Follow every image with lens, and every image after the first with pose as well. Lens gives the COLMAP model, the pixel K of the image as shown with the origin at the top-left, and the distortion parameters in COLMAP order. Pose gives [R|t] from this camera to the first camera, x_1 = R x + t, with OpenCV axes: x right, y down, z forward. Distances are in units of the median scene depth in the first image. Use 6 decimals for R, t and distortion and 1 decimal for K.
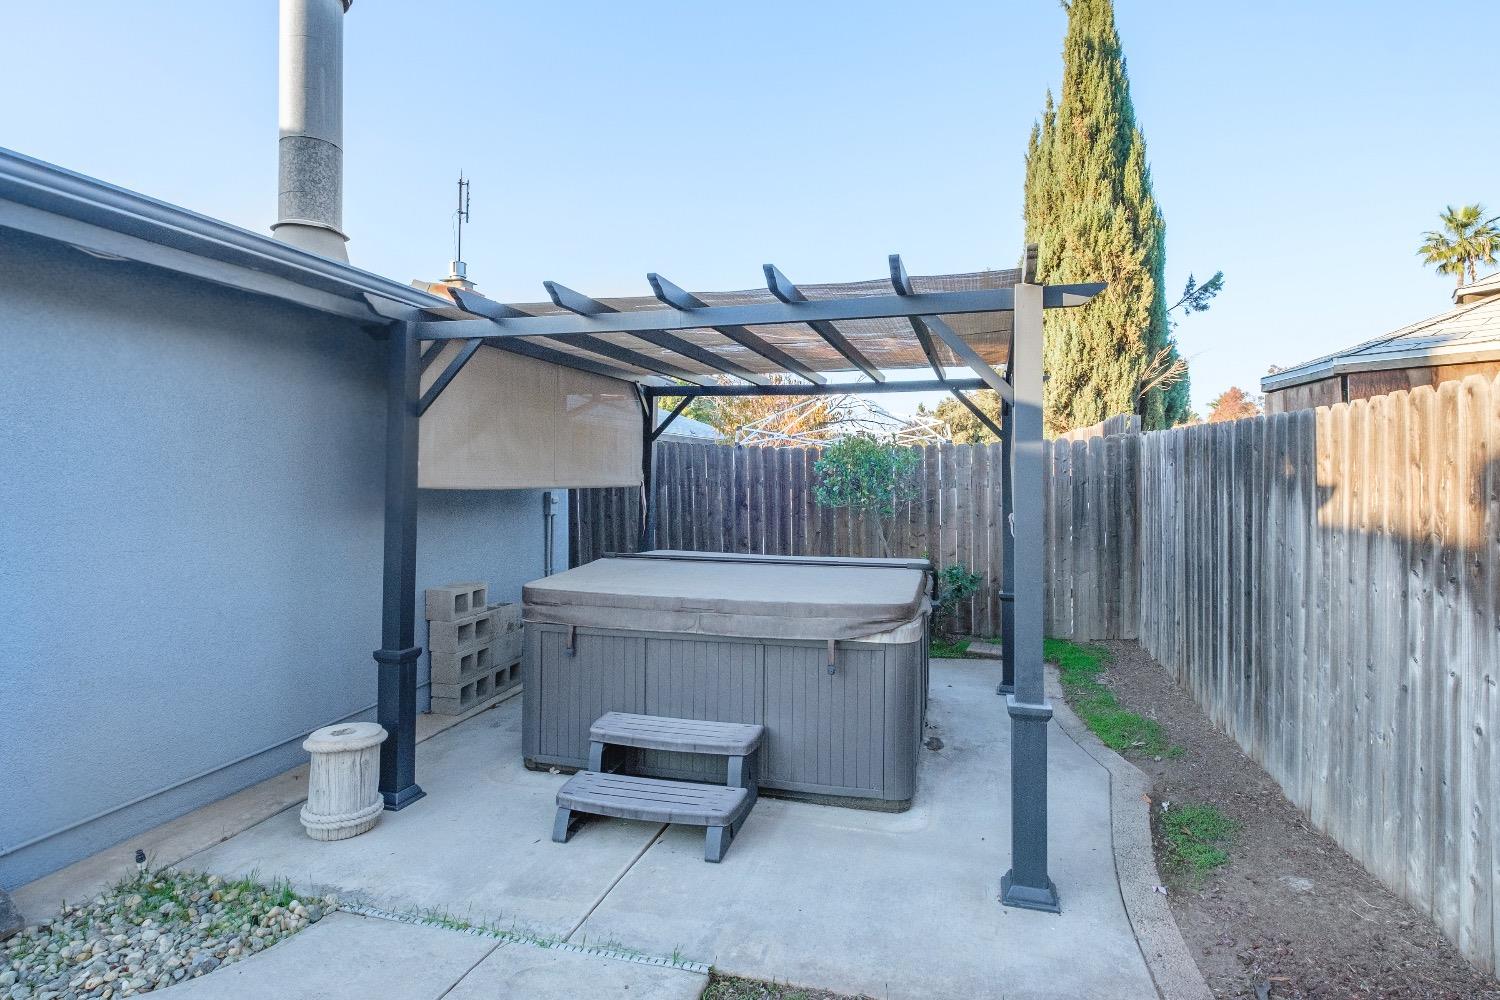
lens RADIAL K [[716.4, 0, 809.6], [0, 716.4, 455.5], [0, 0, 1]] dist [-0.001919, 0.000297]
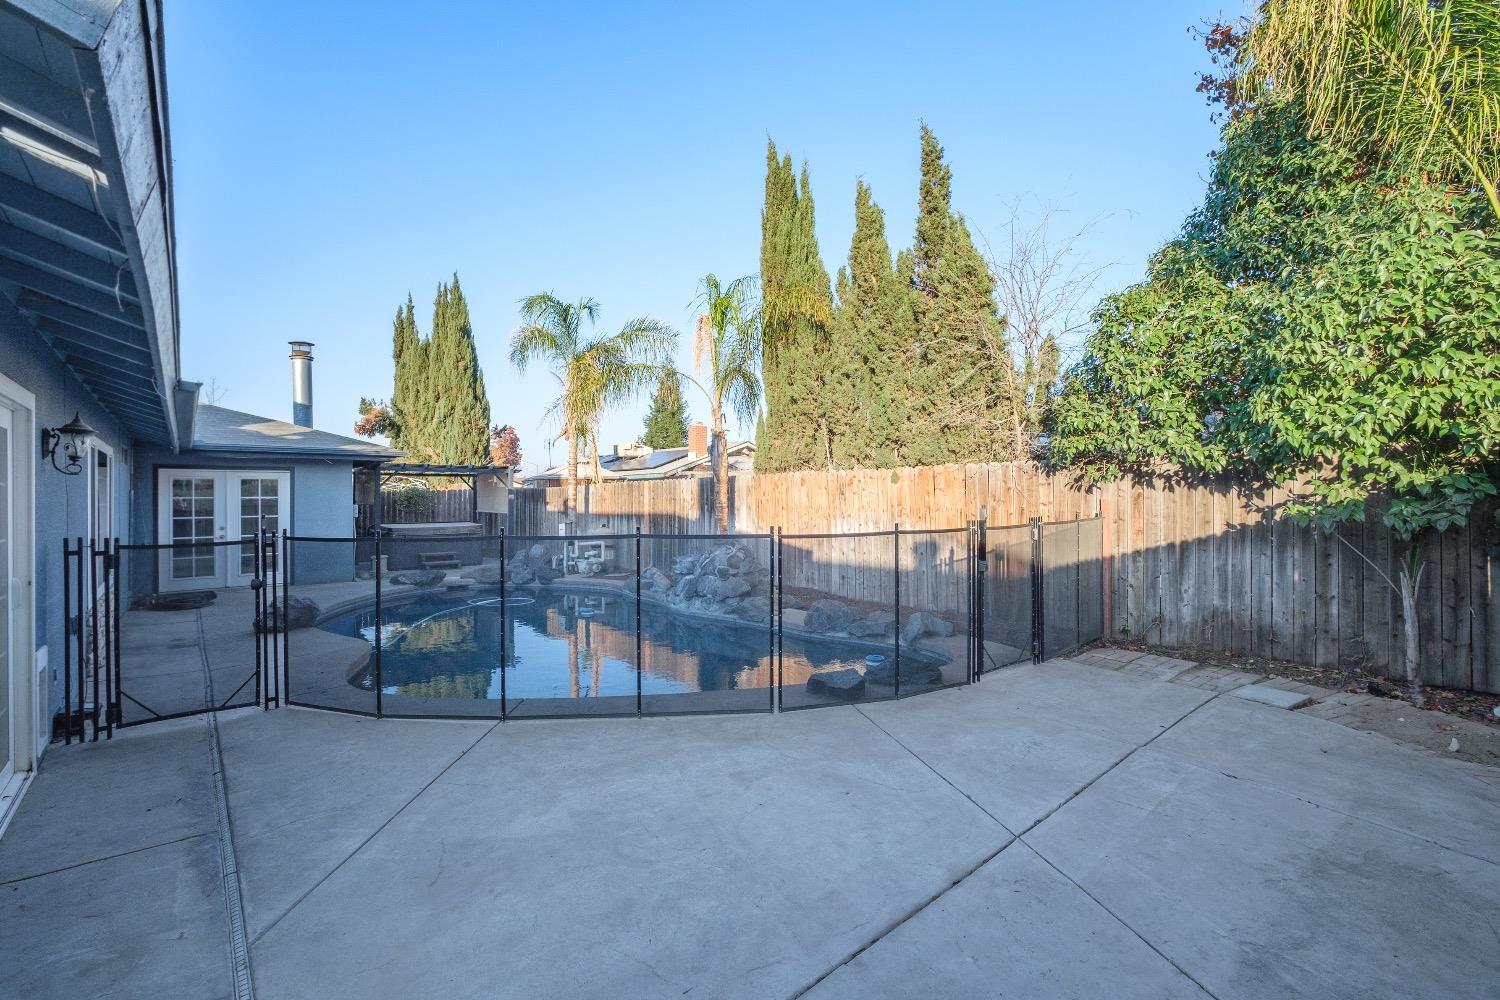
lens RADIAL K [[684.7, 0, 754.1], [0, 684.7, 495.3], [0, 0, 1]] dist [0.001938, -0.000242]
pose [[0.556766, -0.005182, 0.830653, -1.704820], [-0.011242, 0.999842, 0.013773, -0.056979], [-0.830593, -0.017007, 0.556620, -1.978282]]
